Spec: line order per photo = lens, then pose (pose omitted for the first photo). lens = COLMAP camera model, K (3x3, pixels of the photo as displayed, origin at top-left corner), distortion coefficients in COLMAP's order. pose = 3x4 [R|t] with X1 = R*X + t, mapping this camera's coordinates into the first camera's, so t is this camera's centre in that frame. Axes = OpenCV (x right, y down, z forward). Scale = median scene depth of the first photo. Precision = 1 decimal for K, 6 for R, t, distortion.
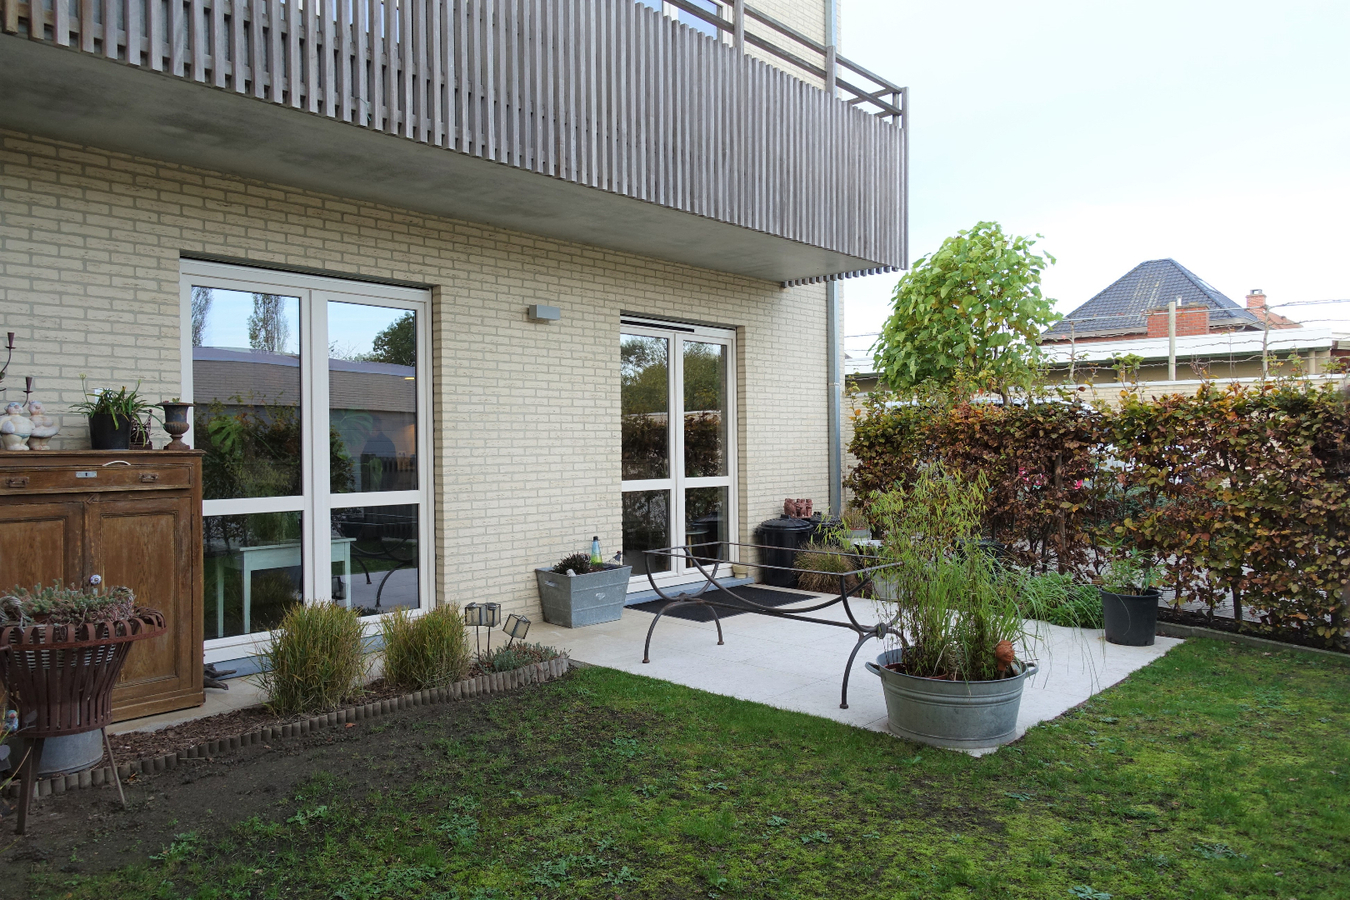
lens RADIAL K [[941.3, 0, 662.1], [0, 941.3, 447.1], [0, 0, 1]] dist [0.001893, 0.001681]
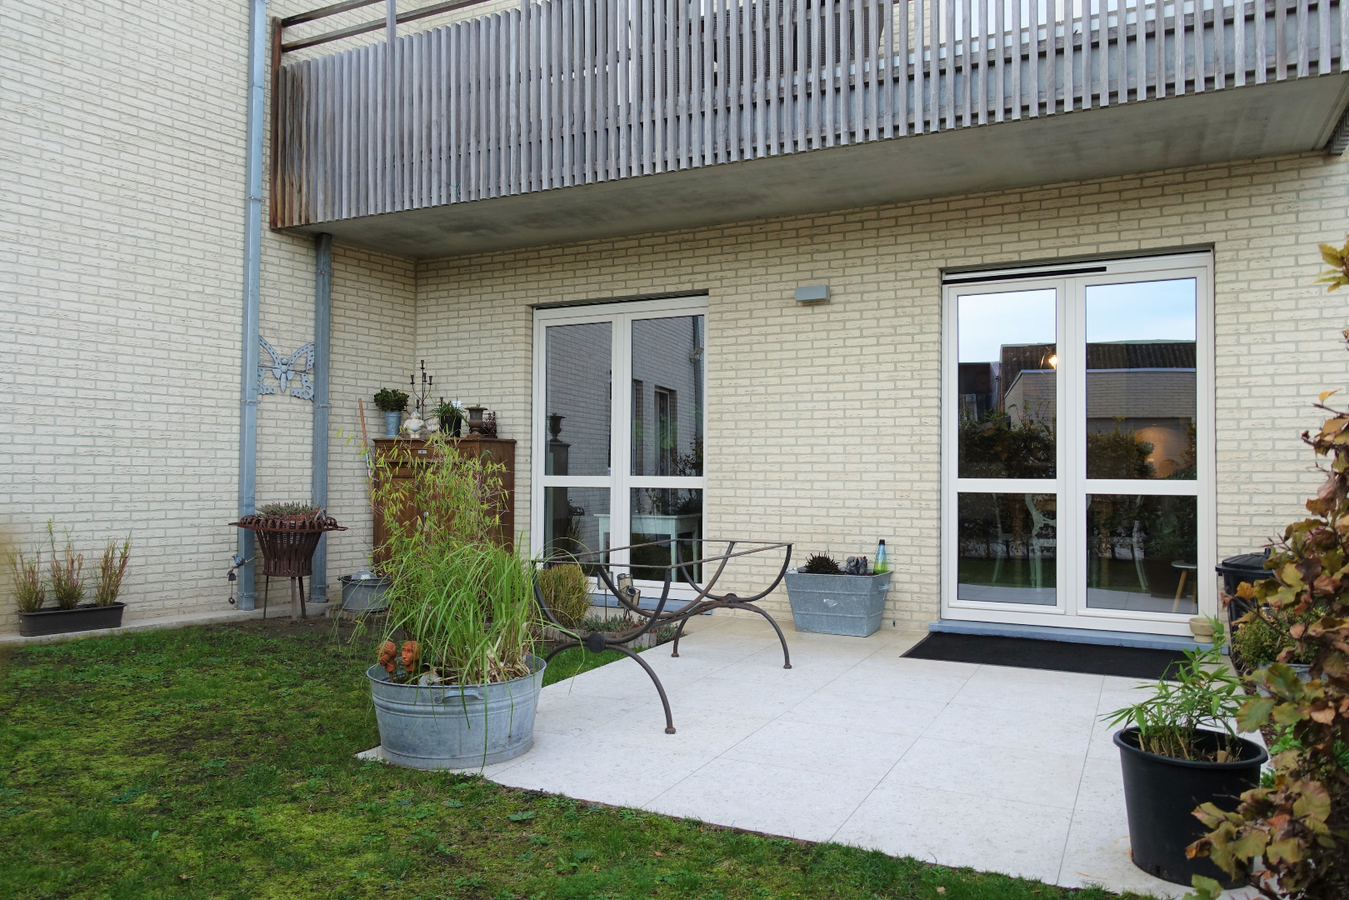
lens RADIAL K [[940.6, 0, 662.1], [0, 940.6, 454.1], [0, 0, 1]] dist [0.001893, 0.001681]
pose [[0.290218, -0.008239, -0.956925, 0.736004], [-0.012064, 0.999852, -0.012268, 0.031426], [0.956884, 0.015105, 0.290076, 0.591776]]
